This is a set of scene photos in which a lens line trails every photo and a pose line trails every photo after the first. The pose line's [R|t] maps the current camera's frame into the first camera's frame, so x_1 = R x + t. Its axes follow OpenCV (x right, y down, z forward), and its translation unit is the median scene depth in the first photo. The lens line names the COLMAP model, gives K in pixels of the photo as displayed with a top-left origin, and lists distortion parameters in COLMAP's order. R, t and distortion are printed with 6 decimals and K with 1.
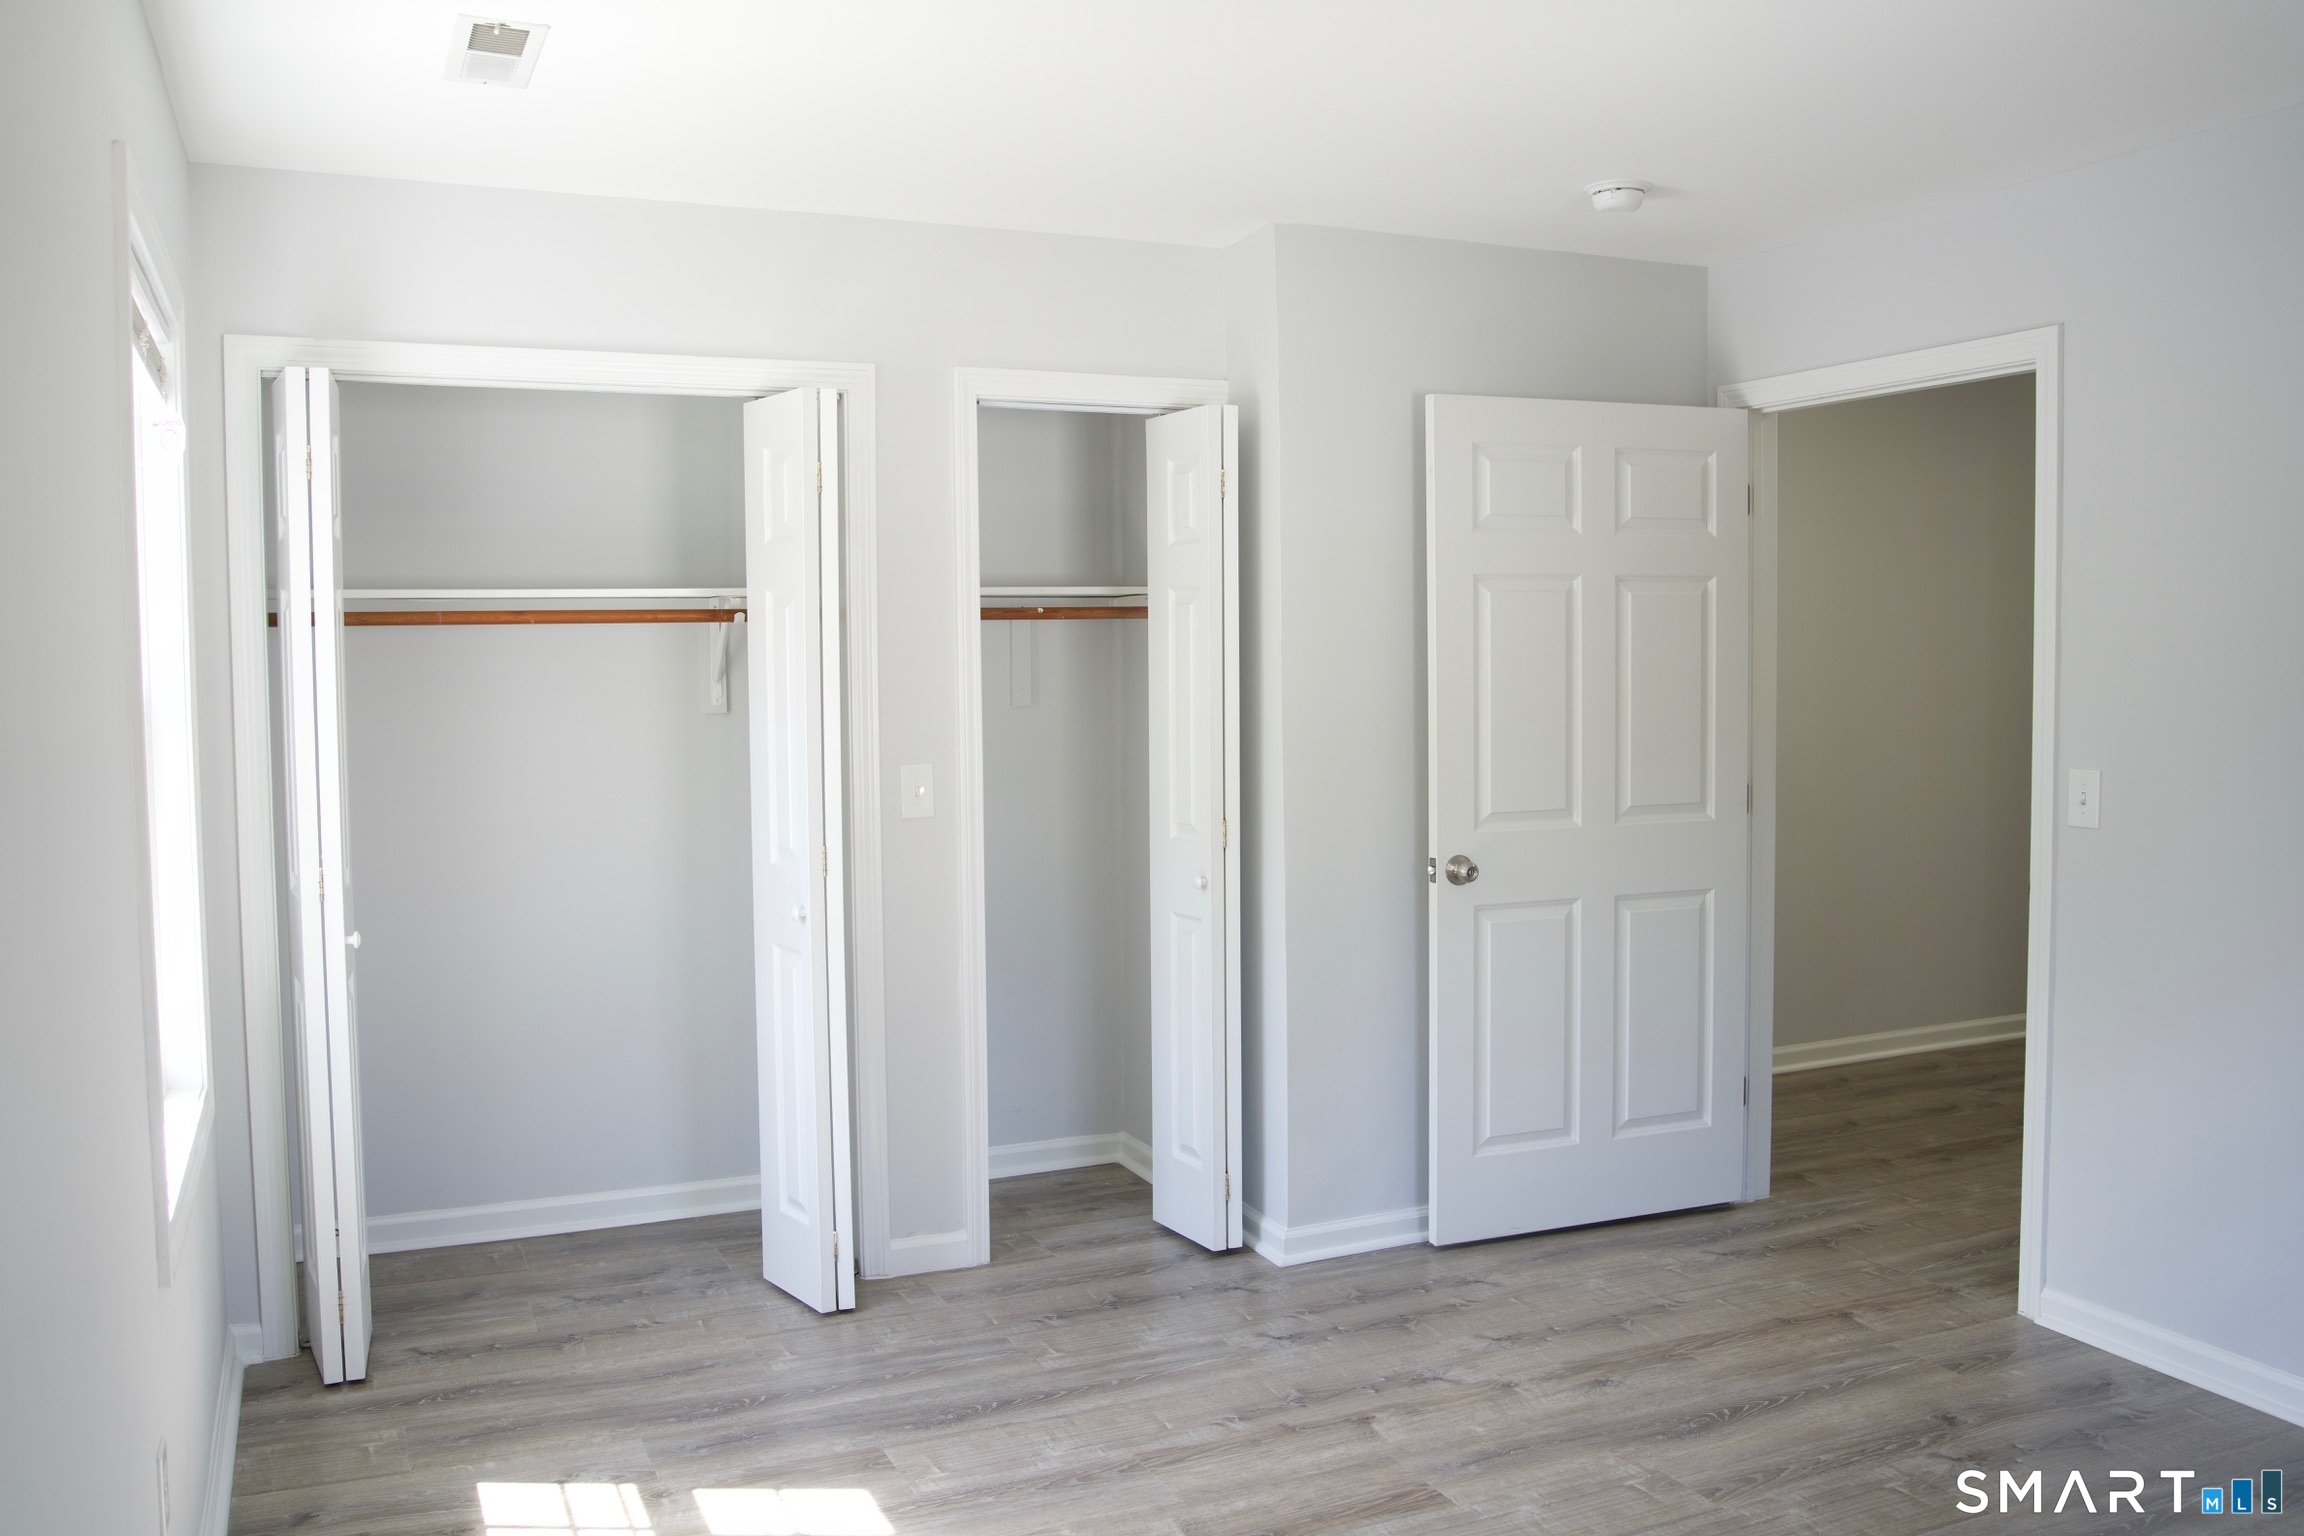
lens RADIAL K [[1870.5, 0, 1148.6], [0, 1870.5, 760.2], [0, 0, 1]] dist [-0.103851, 0.073461]
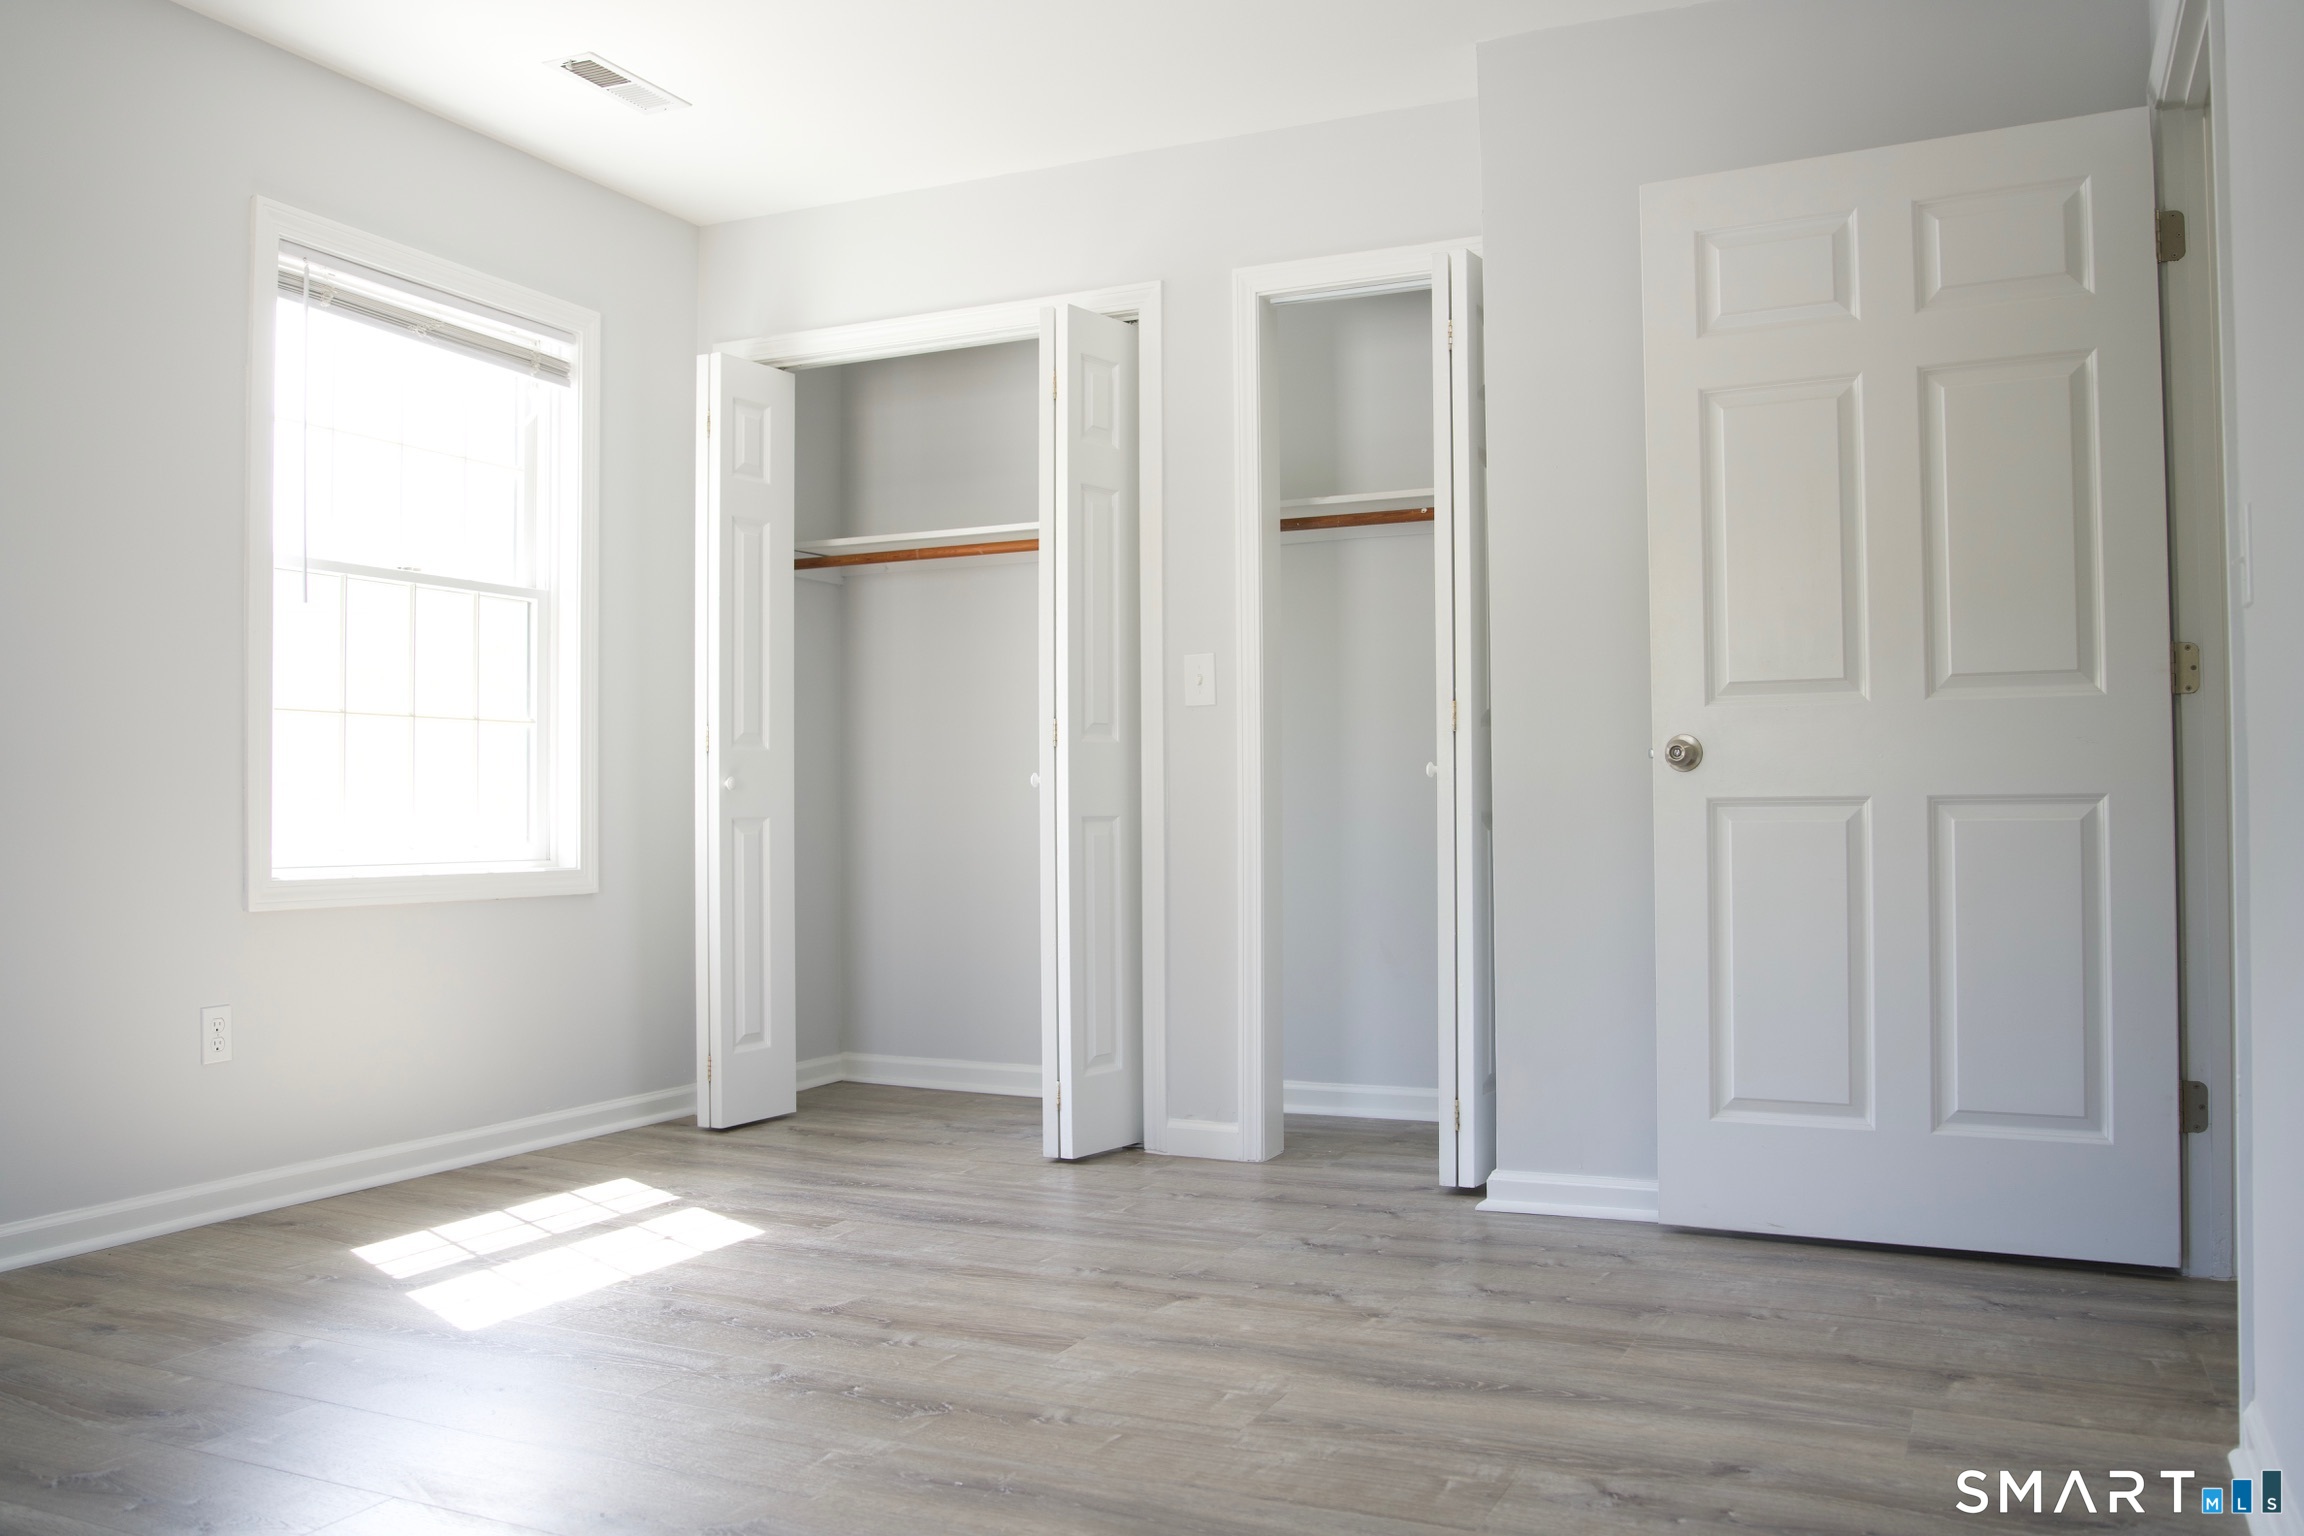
lens RADIAL K [[1870.5, 0, 1148.0], [0, 1870.5, 770.5], [0, 0, 1]] dist [-0.103851, 0.073461]
pose [[0.653325, -0.009322, -0.757020, 0.760310], [-0.041221, 0.998003, -0.047863, 0.139496], [0.755955, 0.062475, 0.651636, 0.366566]]
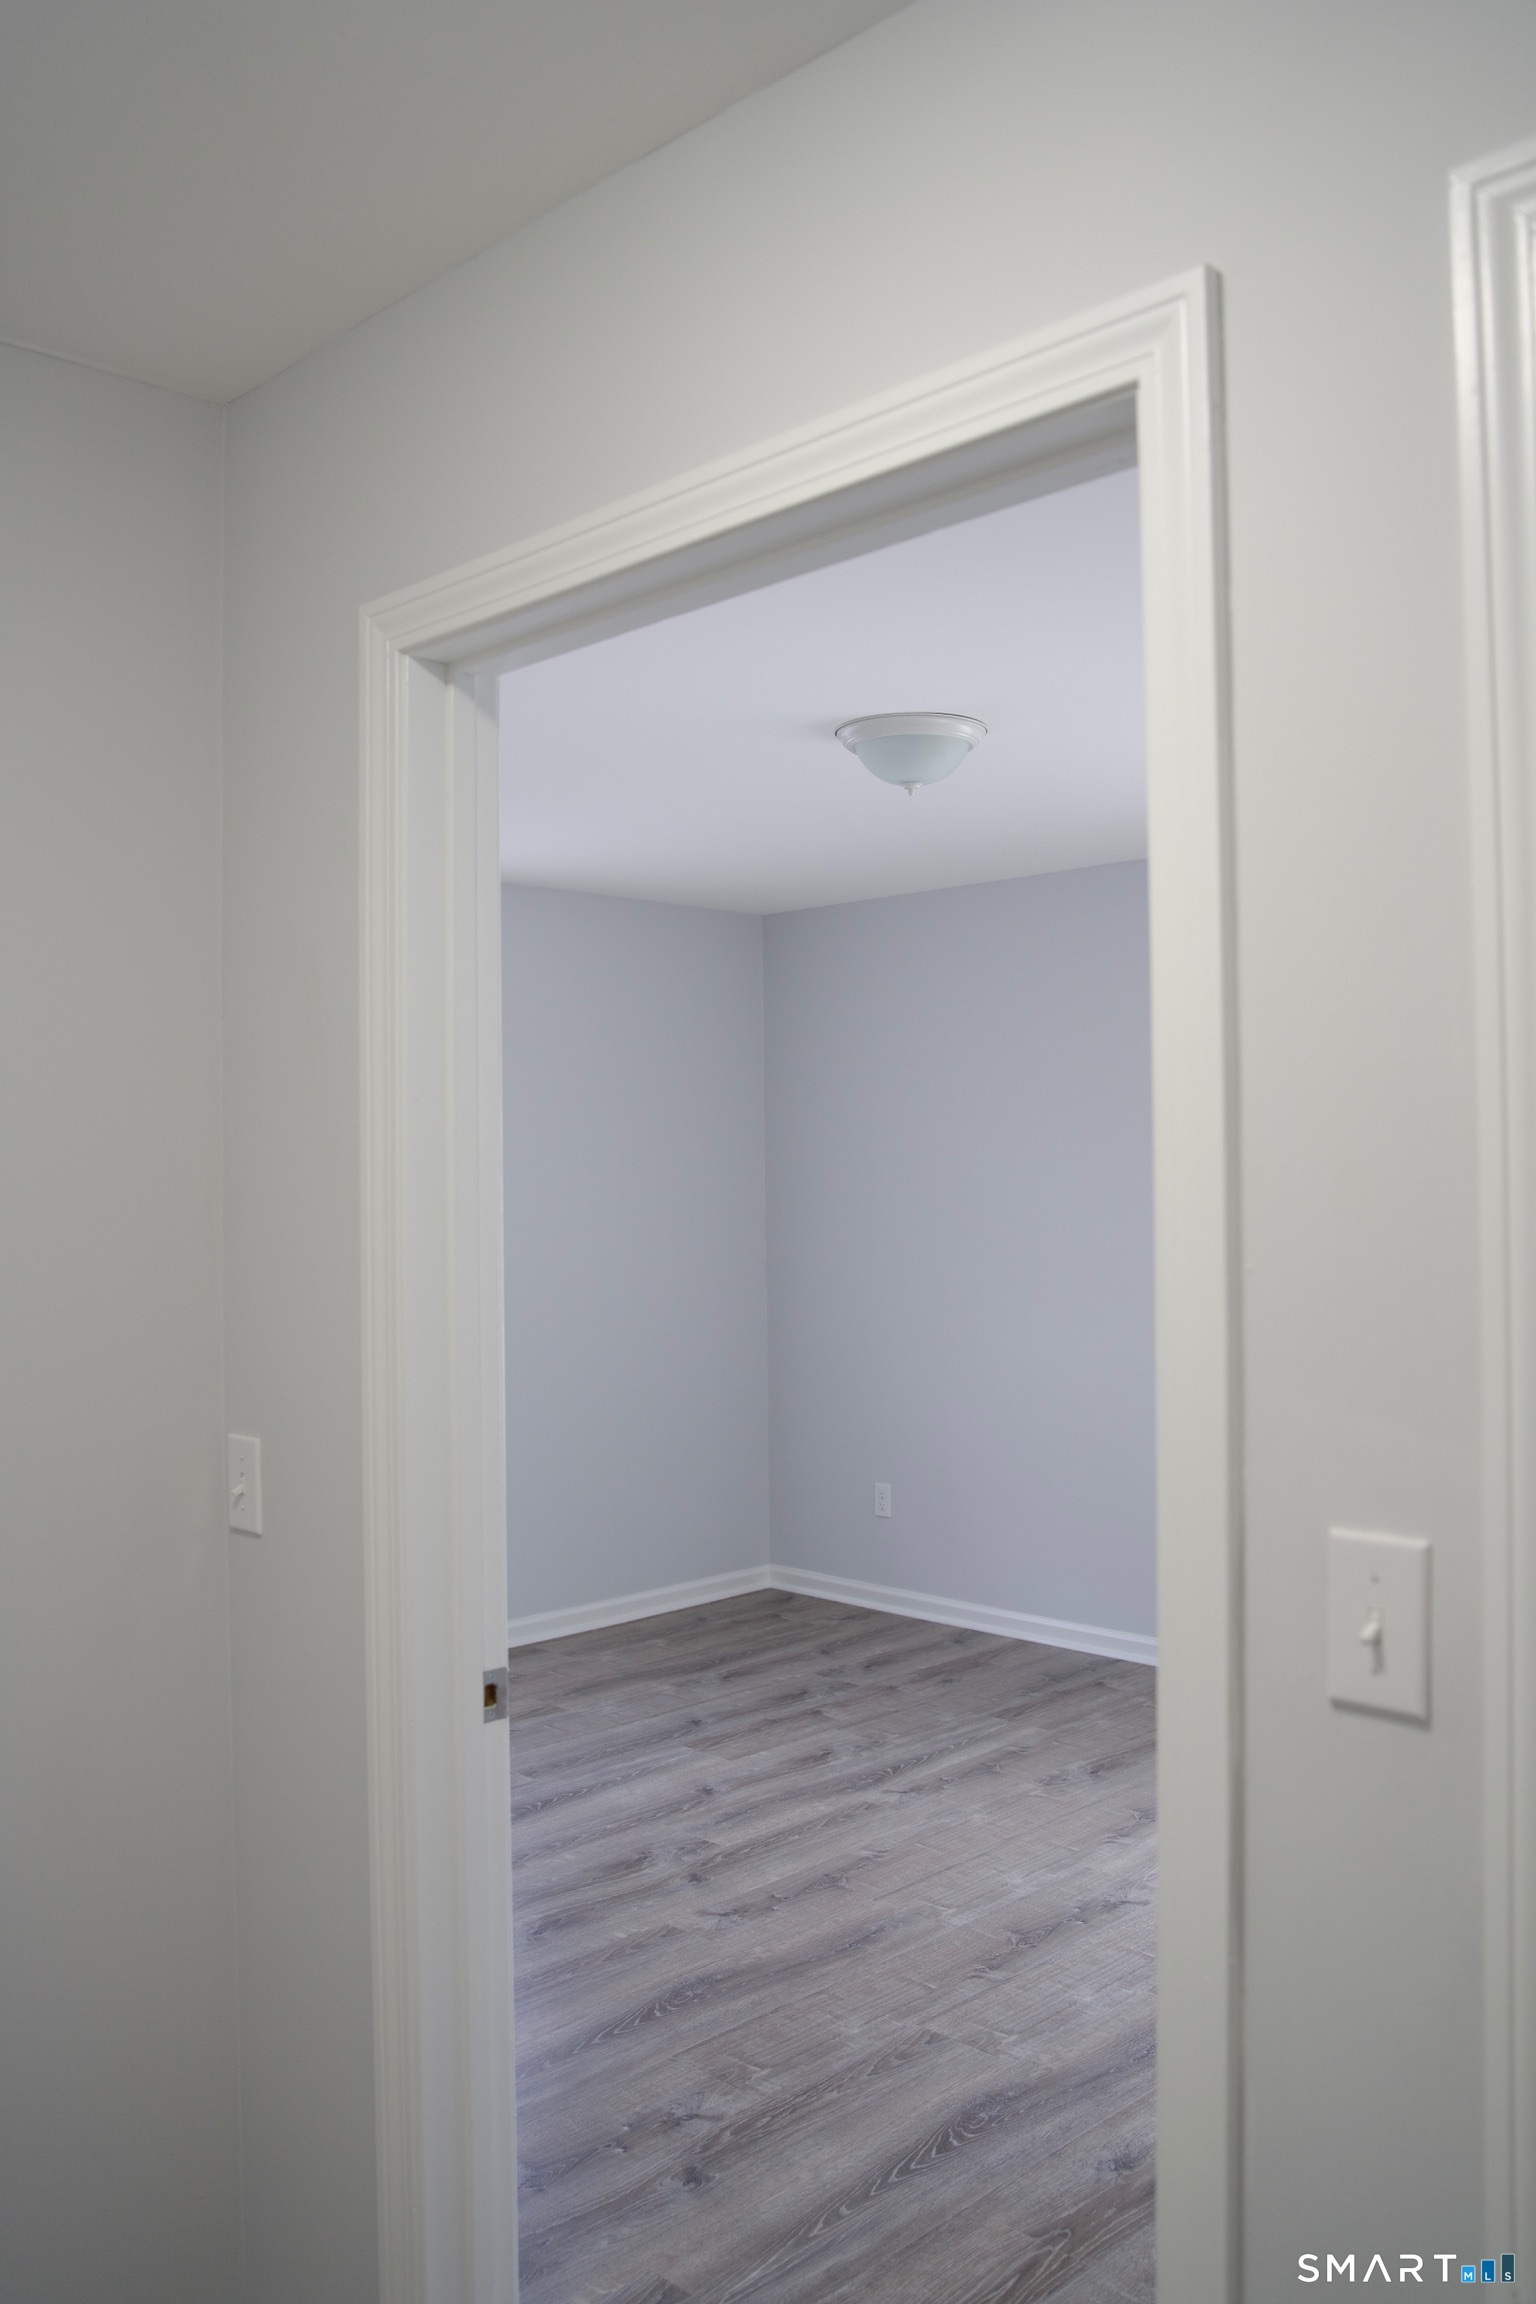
lens RADIAL K [[1870.5, 0, 773.1], [0, 1870.5, 1154.1], [0, 0, 1]] dist [-0.103851, 0.073461]
pose [[-0.931524, 0.013249, -0.363439, 0.649639], [-0.001769, 0.999159, 0.040957, -0.110948], [0.363676, 0.038795, -0.930717, 1.634622]]
